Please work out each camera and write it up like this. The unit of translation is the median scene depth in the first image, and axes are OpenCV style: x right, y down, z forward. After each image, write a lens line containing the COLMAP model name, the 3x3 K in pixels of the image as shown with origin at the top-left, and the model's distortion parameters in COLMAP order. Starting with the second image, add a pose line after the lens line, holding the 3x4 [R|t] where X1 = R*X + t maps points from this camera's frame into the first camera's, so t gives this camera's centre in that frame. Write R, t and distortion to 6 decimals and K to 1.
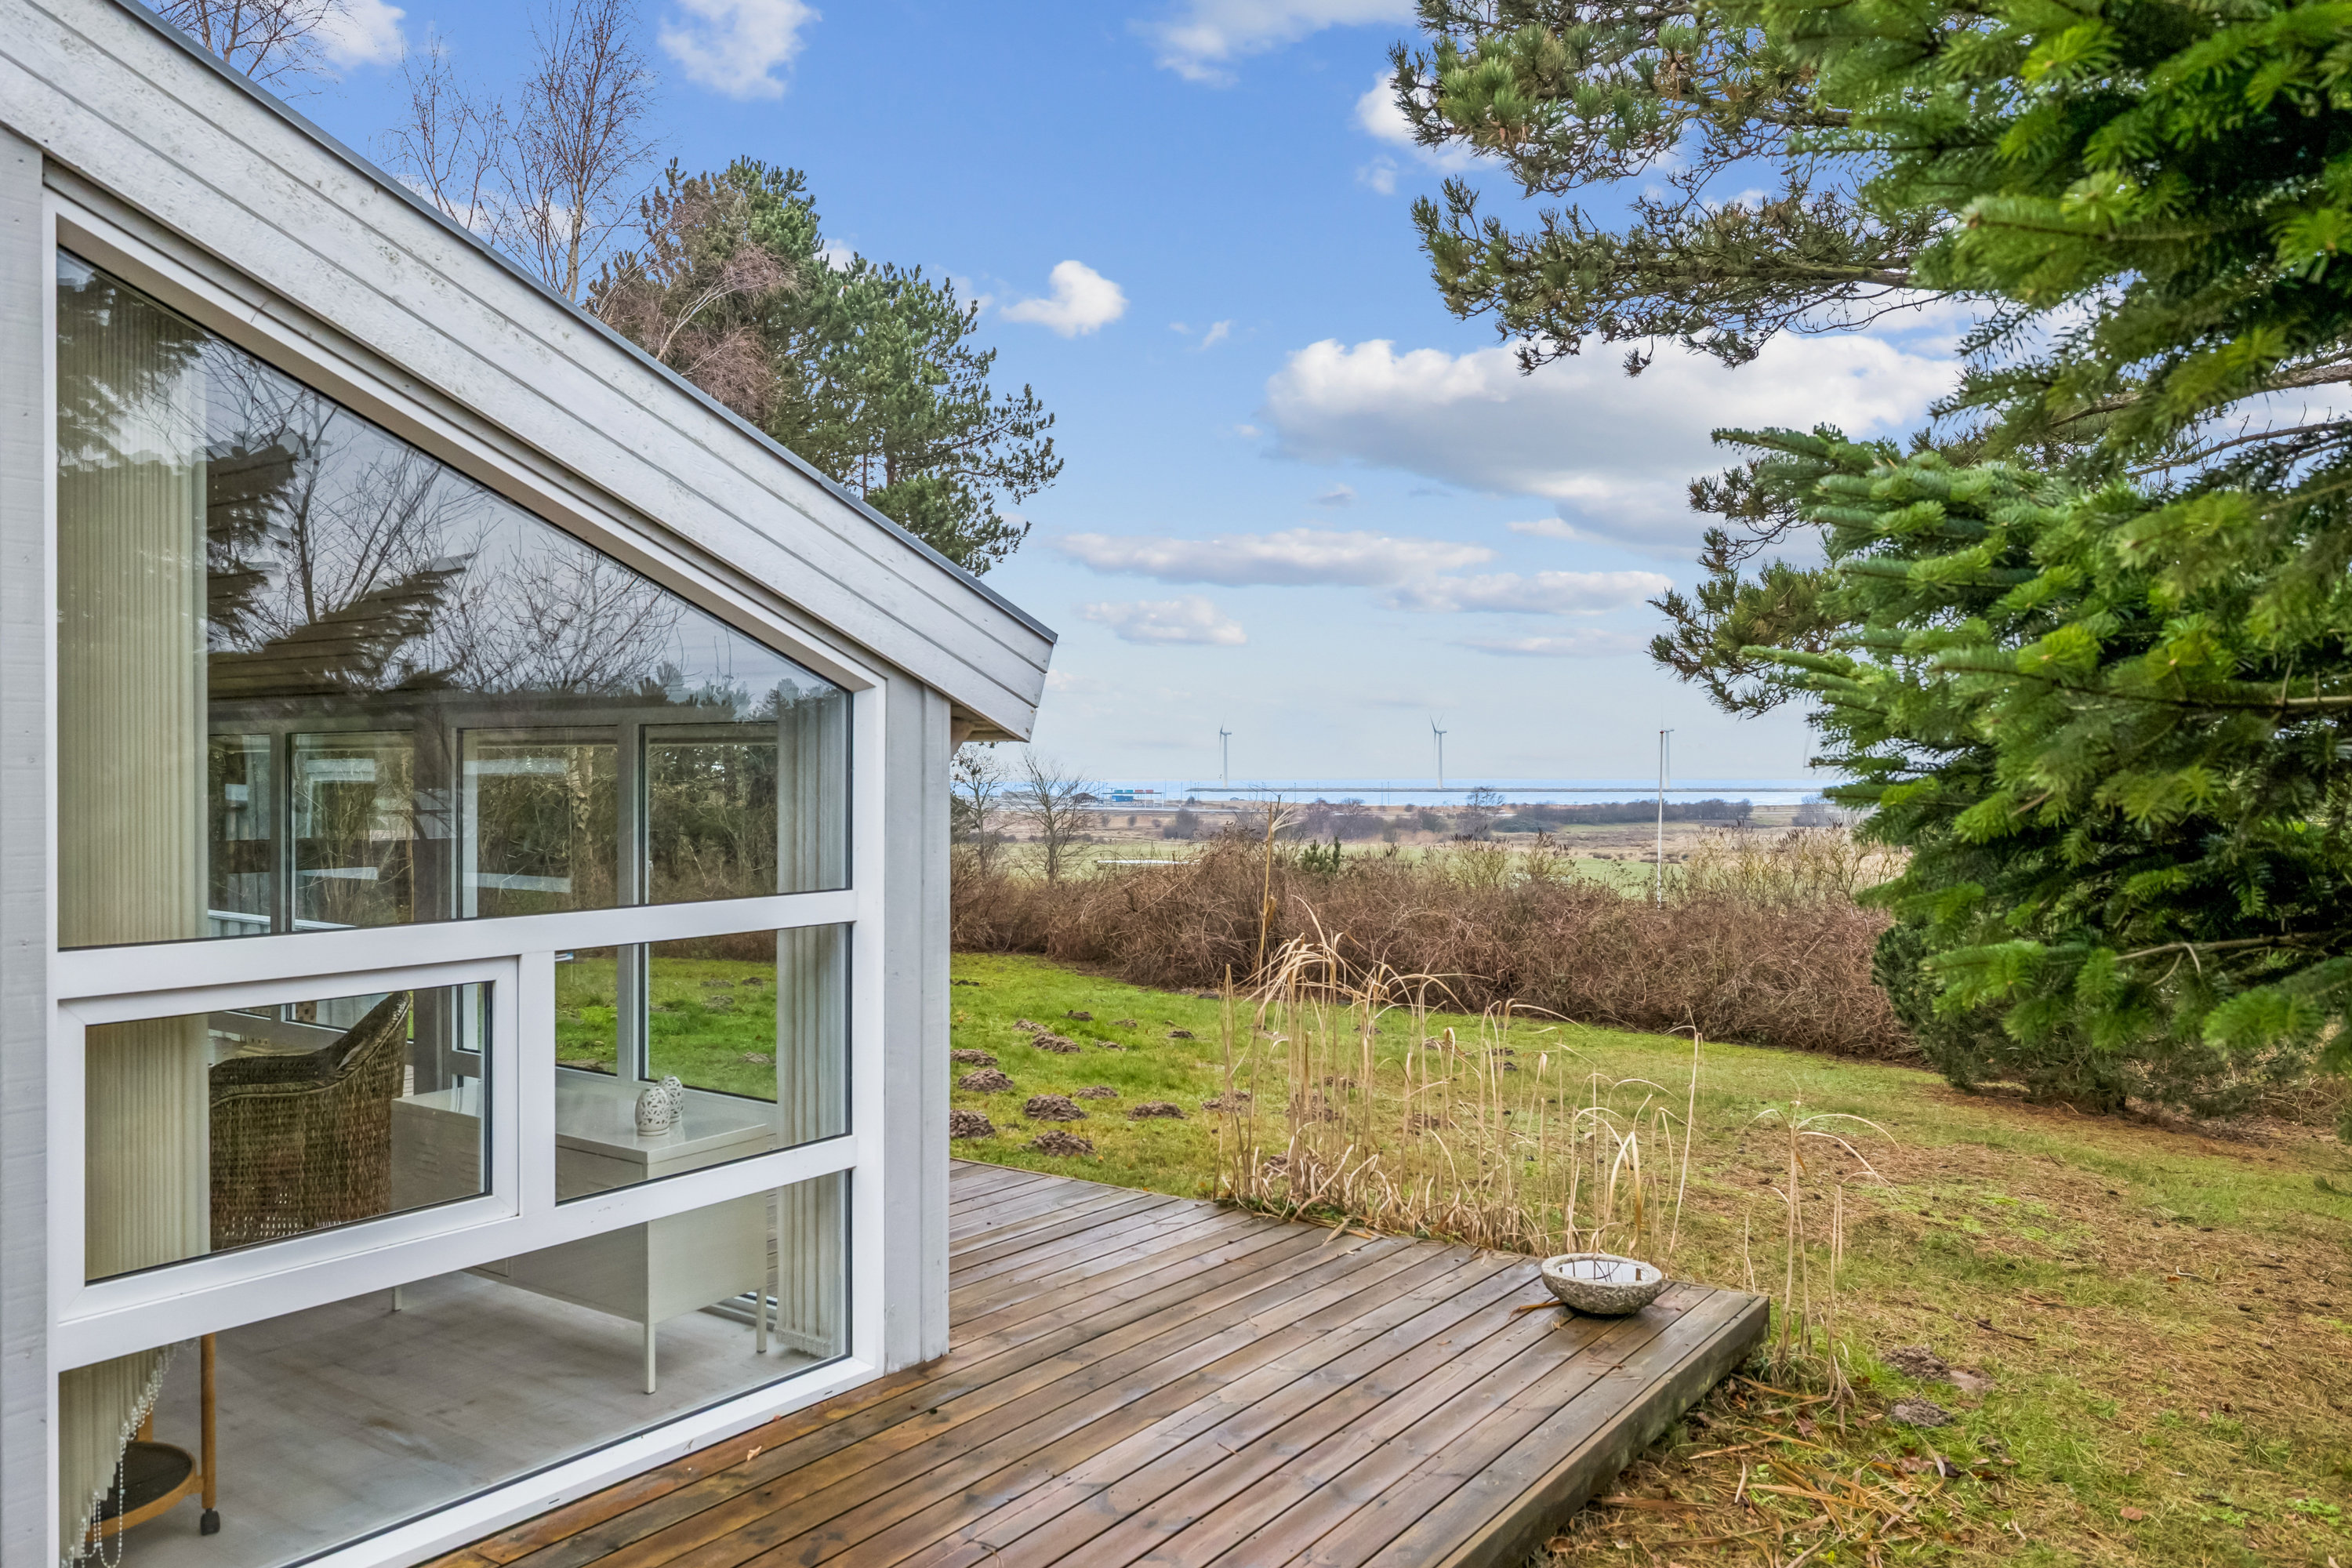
lens RADIAL K [[1635.8, 0, 1175.1], [0, 1635.8, 784.8], [0, 0, 1]] dist [-0.005838, 0.000609]
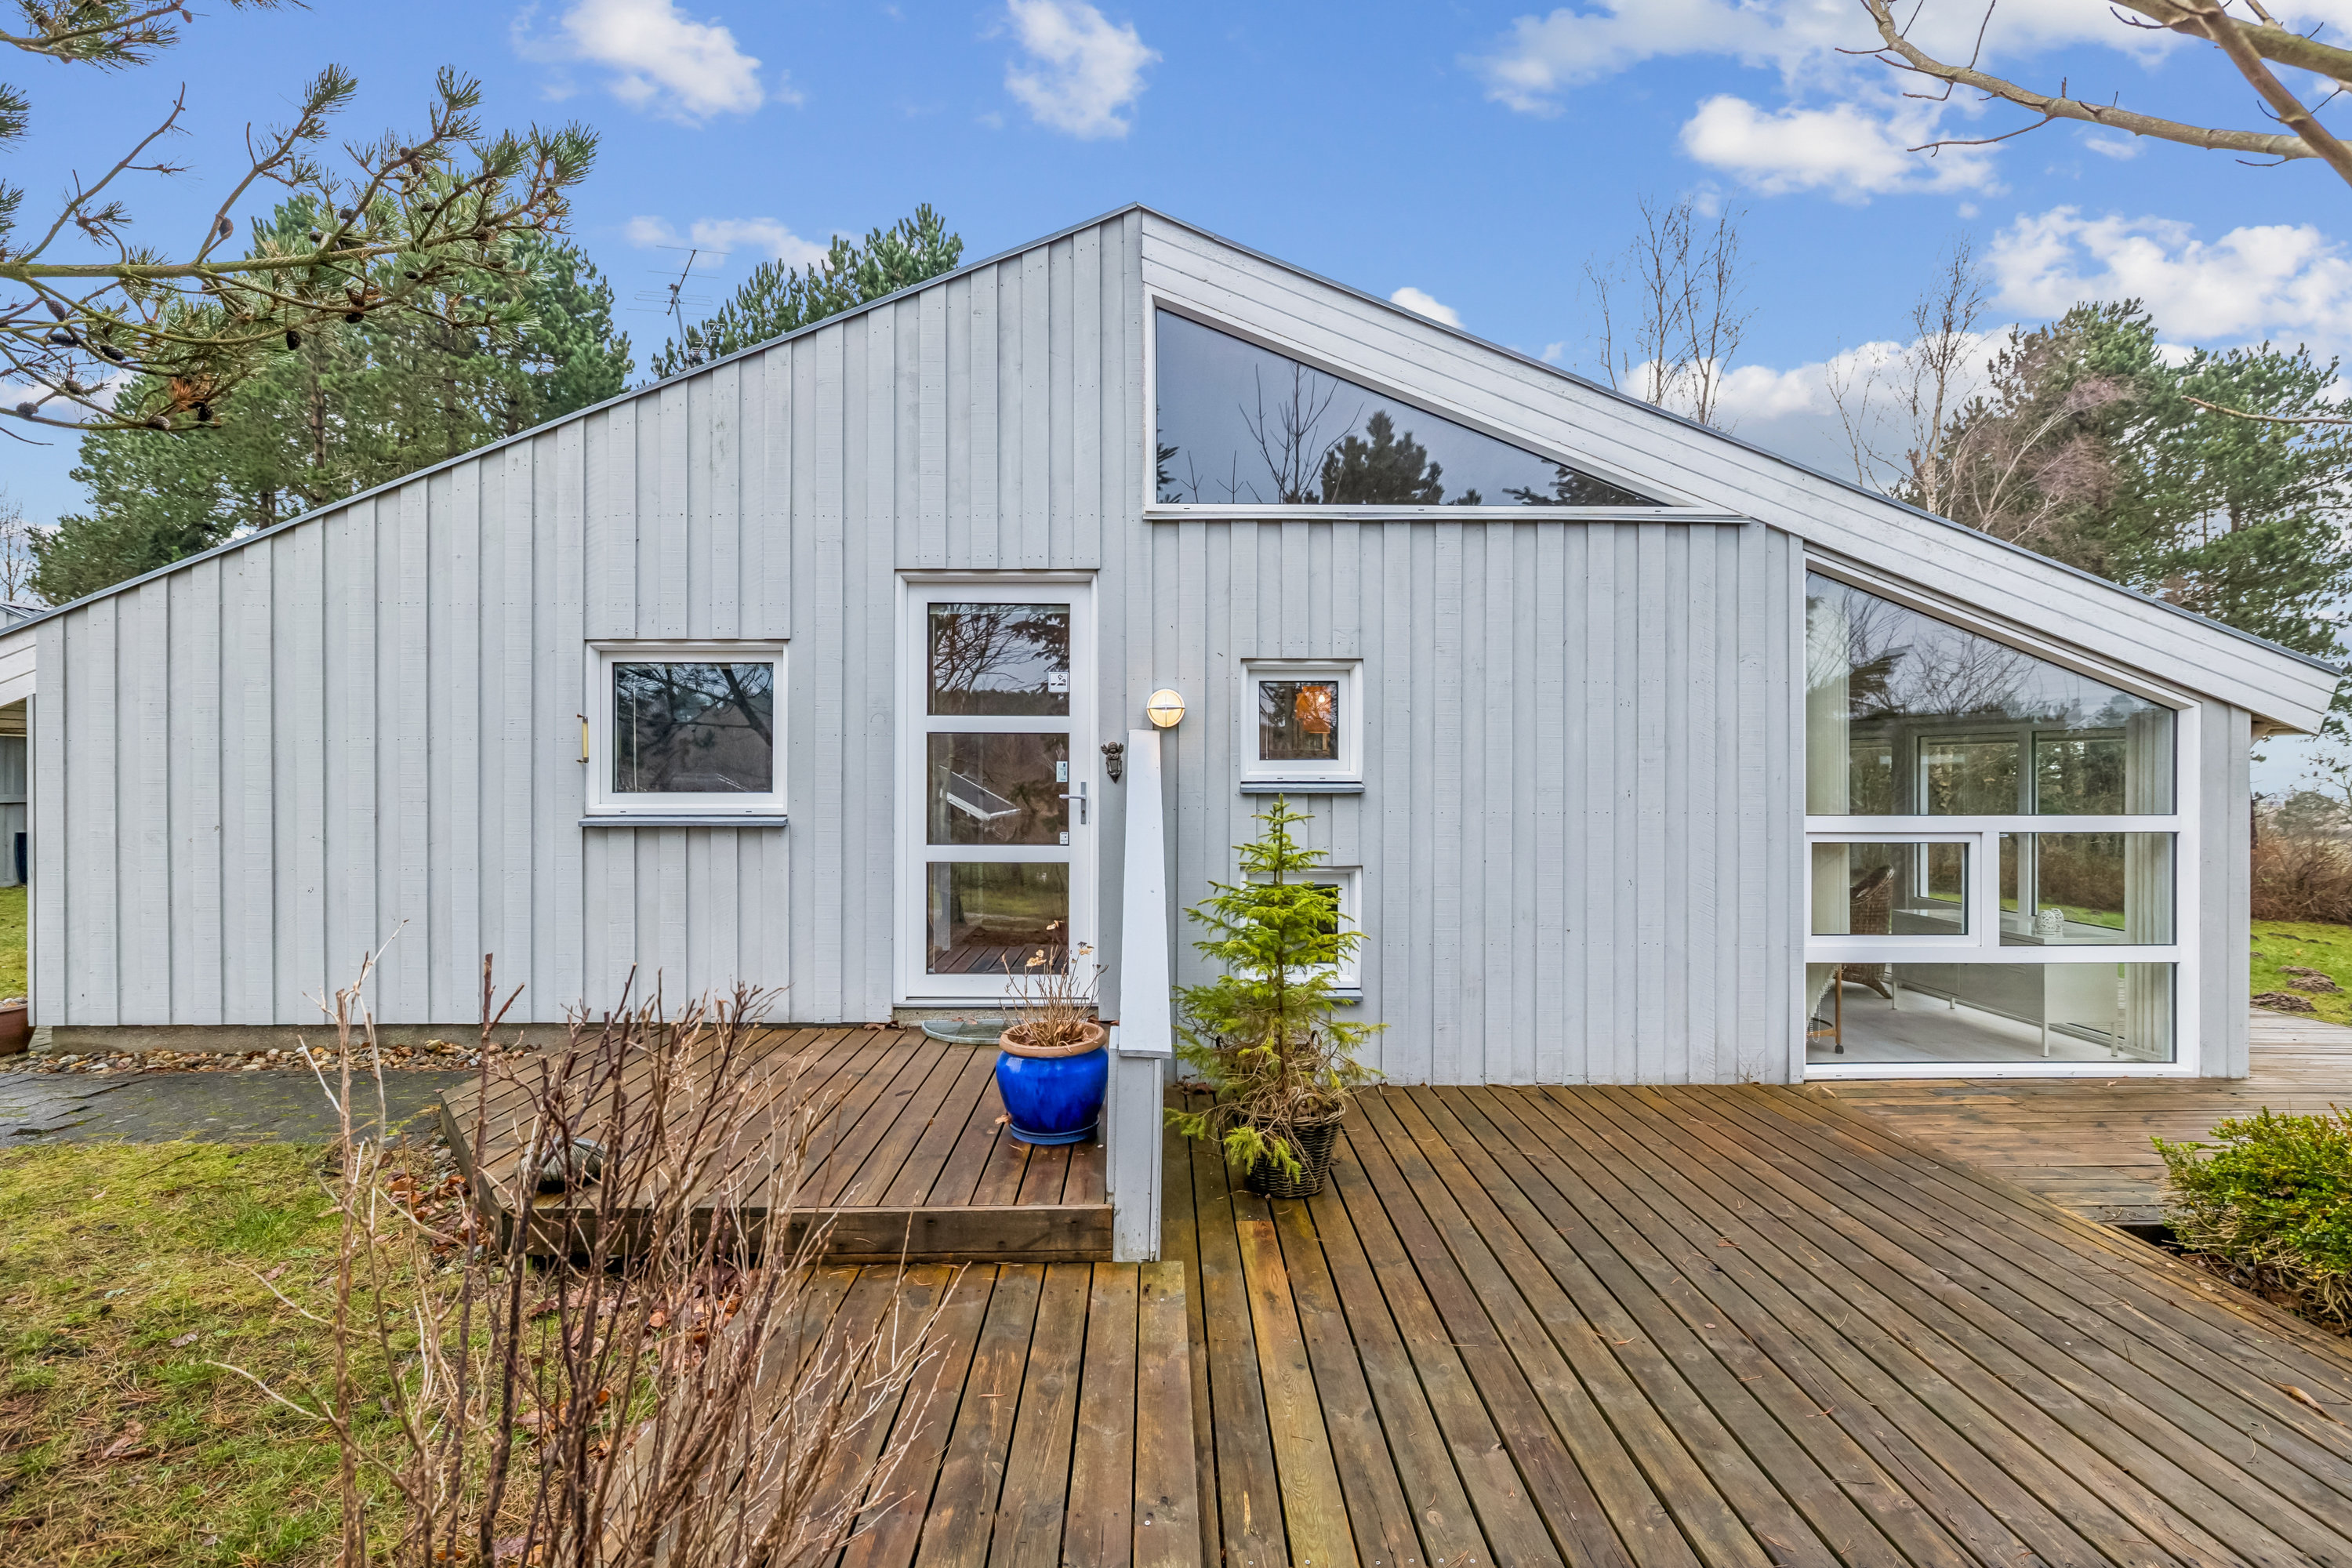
lens RADIAL K [[1141.8, 0, 1118.2], [0, 1141.8, 779.2], [0, 0, 1]] dist [-0.003345, -0.000184]
pose [[0.578438, -0.000265, -0.815726, 0.036697], [-0.005730, 0.999974, -0.004388, 0.007837], [0.815706, 0.007212, 0.578422, -0.166300]]
